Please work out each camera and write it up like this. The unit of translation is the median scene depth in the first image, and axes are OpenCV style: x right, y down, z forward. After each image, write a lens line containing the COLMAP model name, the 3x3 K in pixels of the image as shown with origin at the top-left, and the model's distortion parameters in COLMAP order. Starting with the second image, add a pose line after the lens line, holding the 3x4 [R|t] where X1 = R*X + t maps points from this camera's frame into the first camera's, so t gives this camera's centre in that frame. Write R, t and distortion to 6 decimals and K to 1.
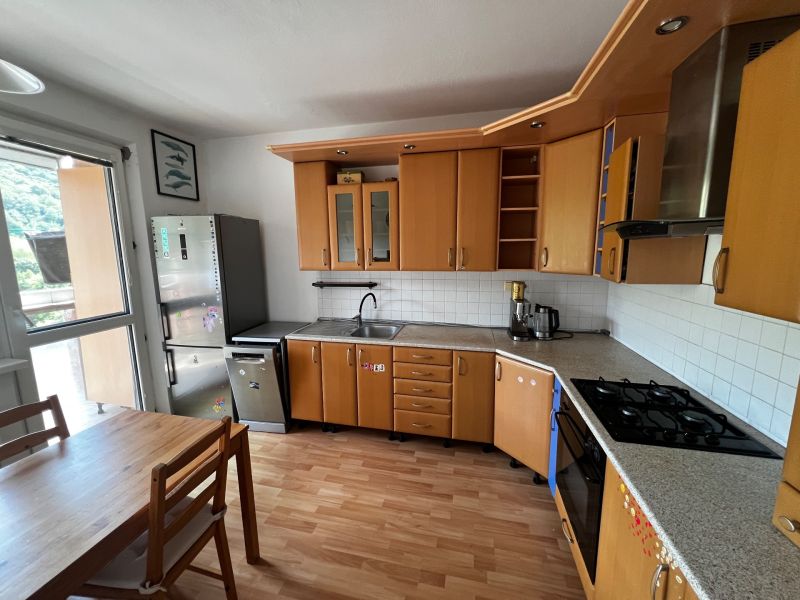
lens RADIAL K [[321.0, 0, 398.8], [0, 321.0, 296.2], [0, 0, 1]] dist [-0.008369, -0.000701]
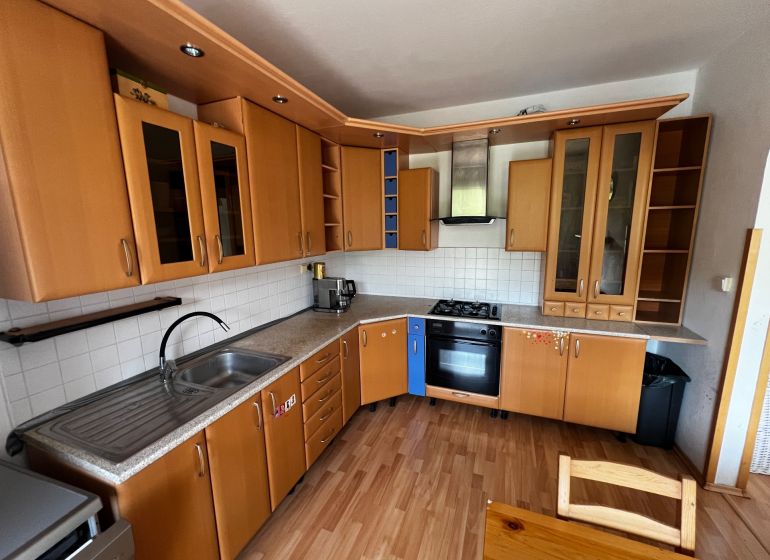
lens RADIAL K [[308.3, 0, 384.0], [0, 308.3, 279.4], [0, 0, 1]] dist [0.000844, 0.000152]
pose [[0.147057, -0.158770, 0.976302, -0.794930], [0.160779, 0.977744, 0.134787, -0.123467], [-0.975974, 0.137147, 0.169311, 0.783126]]
